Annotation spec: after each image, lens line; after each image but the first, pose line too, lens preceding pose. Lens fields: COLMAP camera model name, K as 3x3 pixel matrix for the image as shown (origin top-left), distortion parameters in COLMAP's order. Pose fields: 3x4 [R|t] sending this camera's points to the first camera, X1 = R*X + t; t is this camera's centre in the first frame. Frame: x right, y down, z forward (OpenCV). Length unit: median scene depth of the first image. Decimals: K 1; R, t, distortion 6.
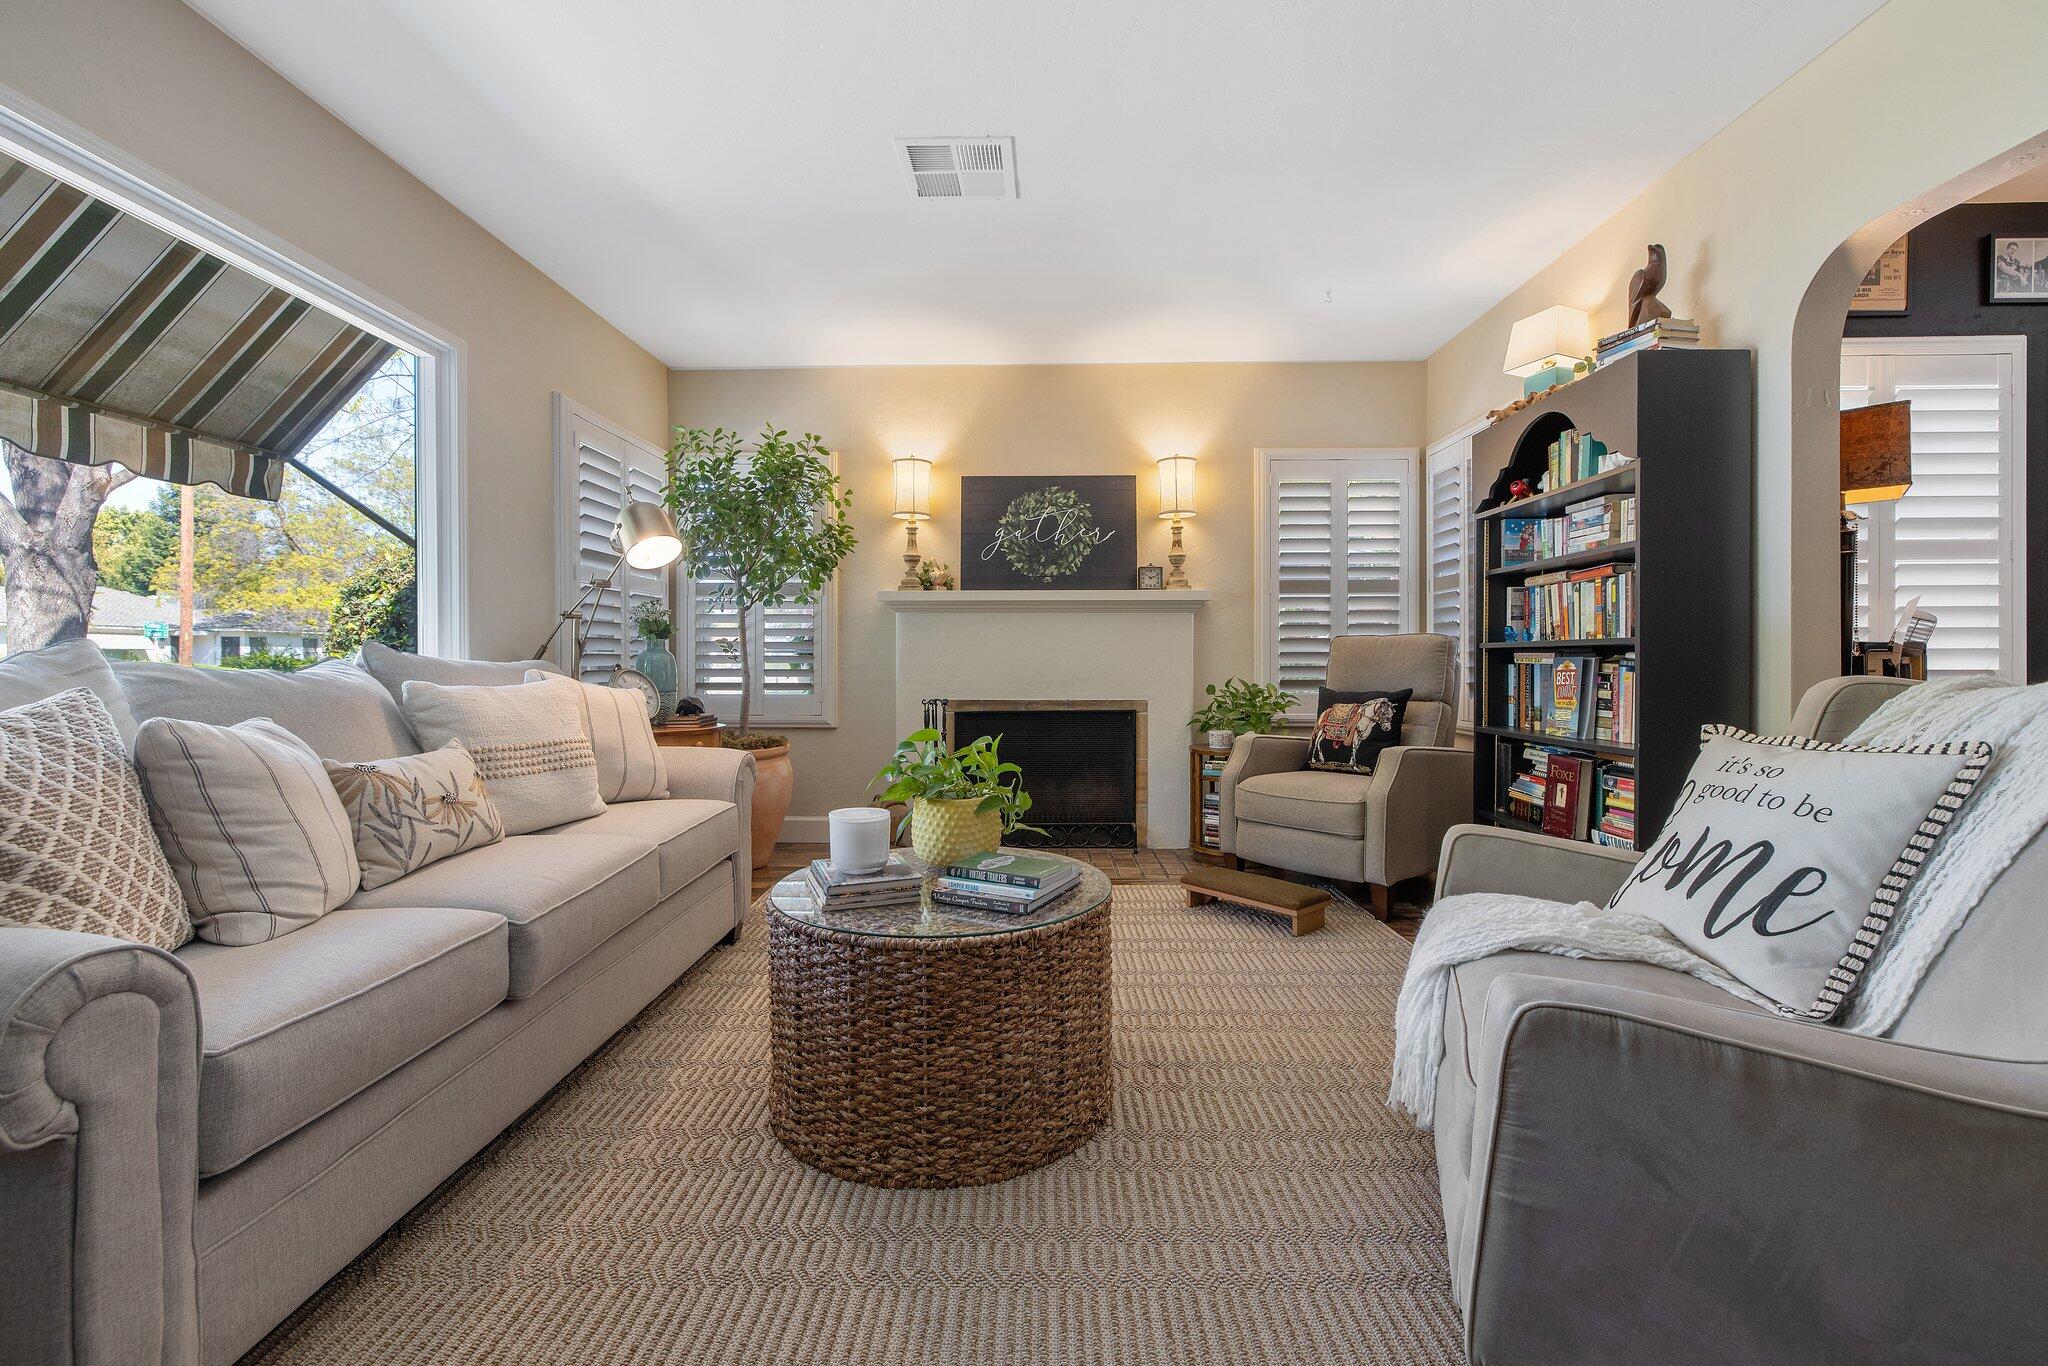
lens RADIAL K [[860.2, 0, 1022.6], [0, 860.2, 664.7], [0, 0, 1]] dist [0.000262, -0.000241]
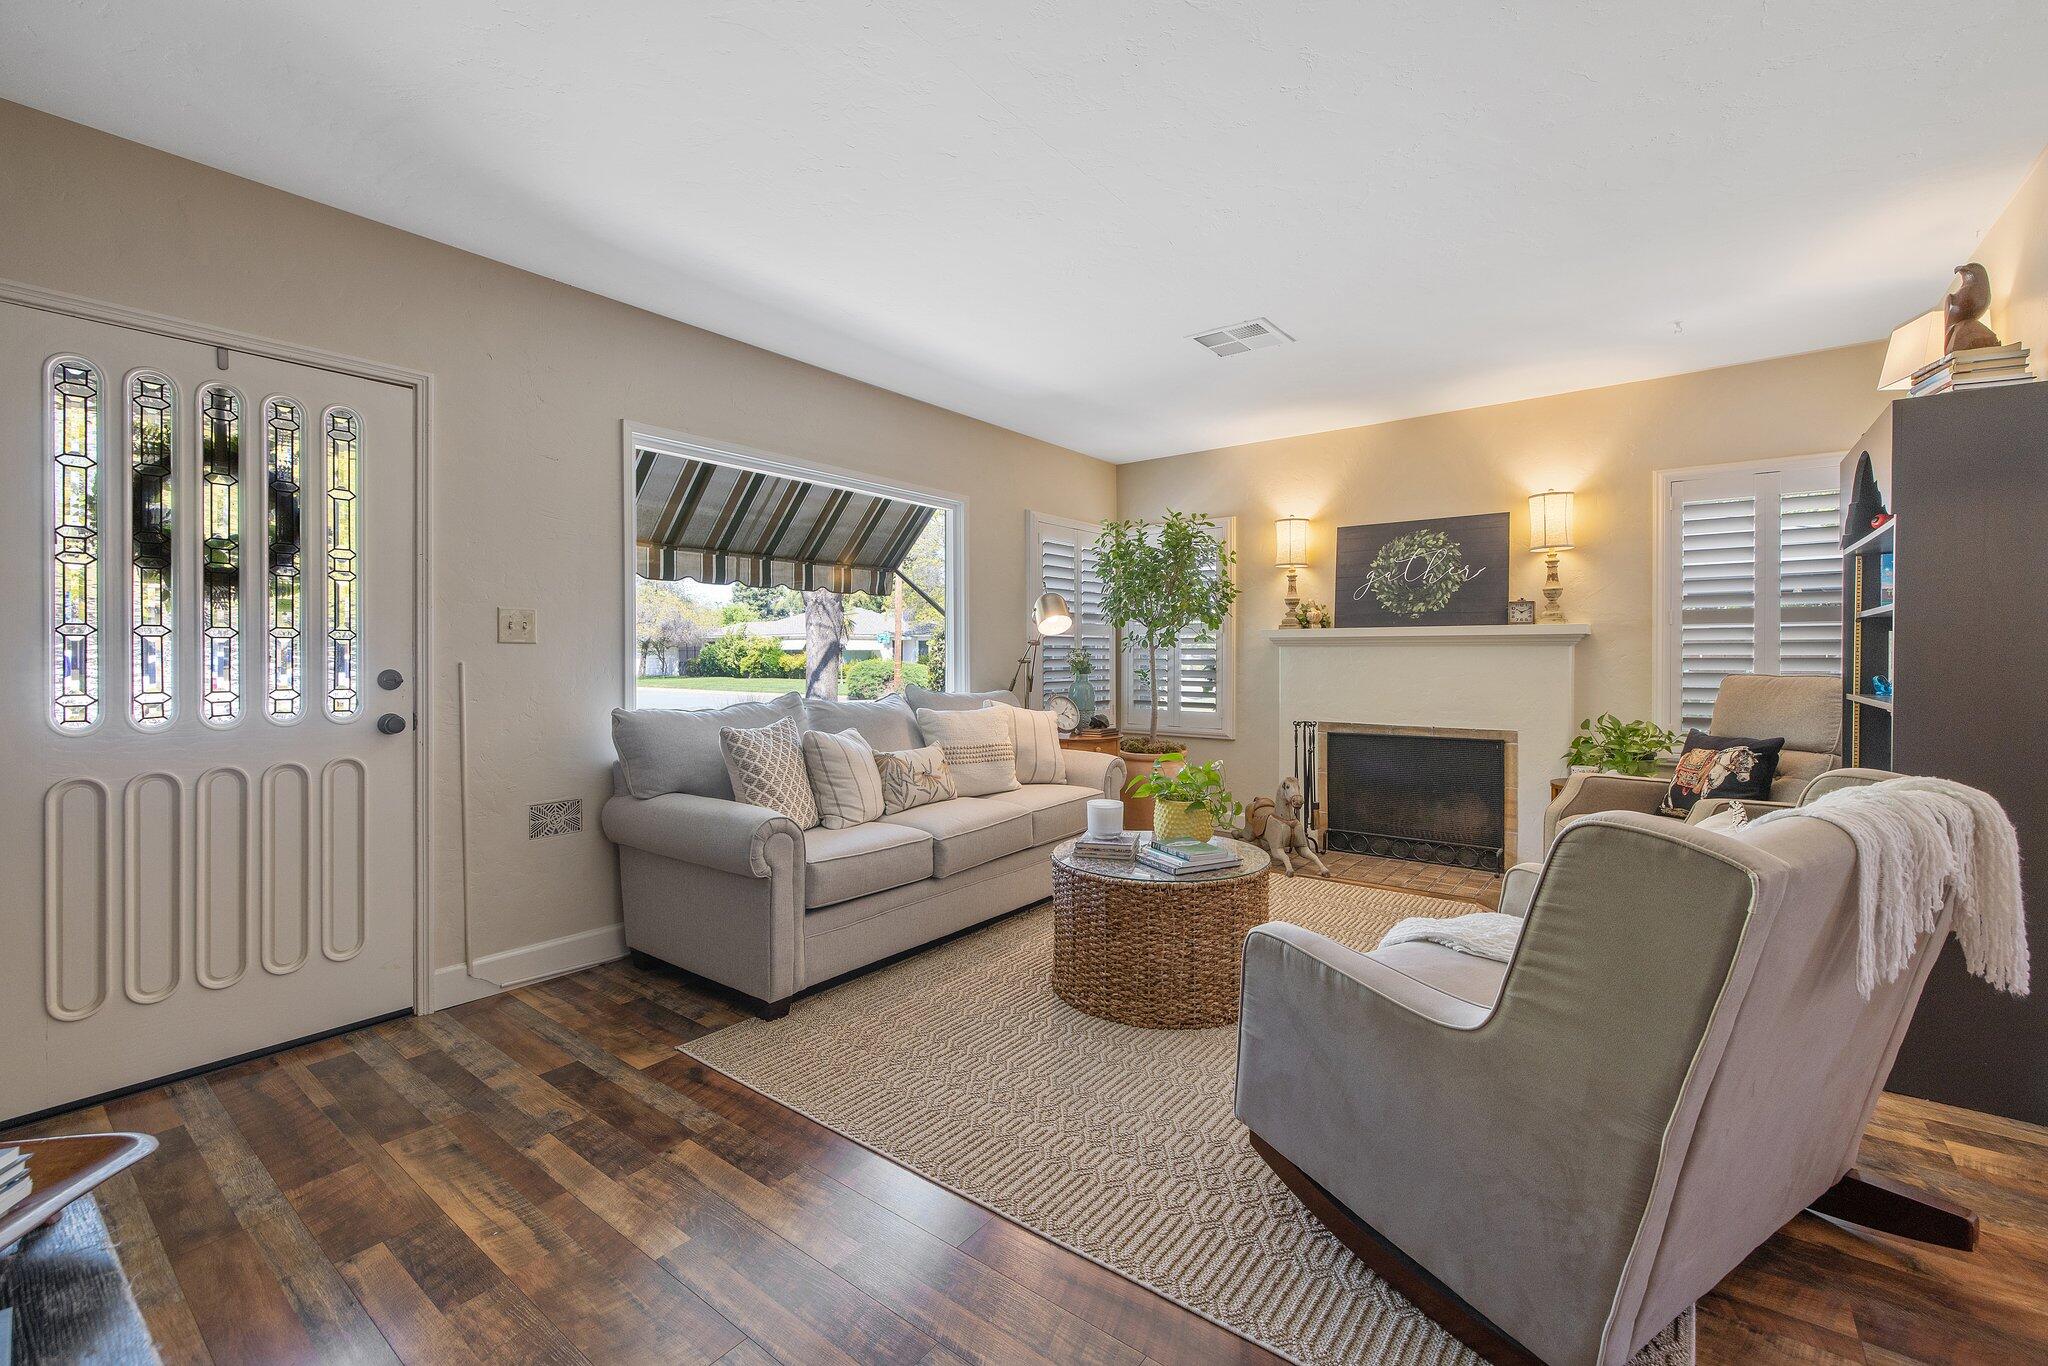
lens RADIAL K [[870.9, 0, 1018.8], [0, 870.9, 658.4], [0, 0, 1]] dist [-0.000812, -0.000094]
pose [[0.799436, 0.003098, -0.600744, 0.379498], [-0.002592, 0.999995, 0.001706, -0.059638], [0.600746, 0.000193, 0.799440, -0.243537]]
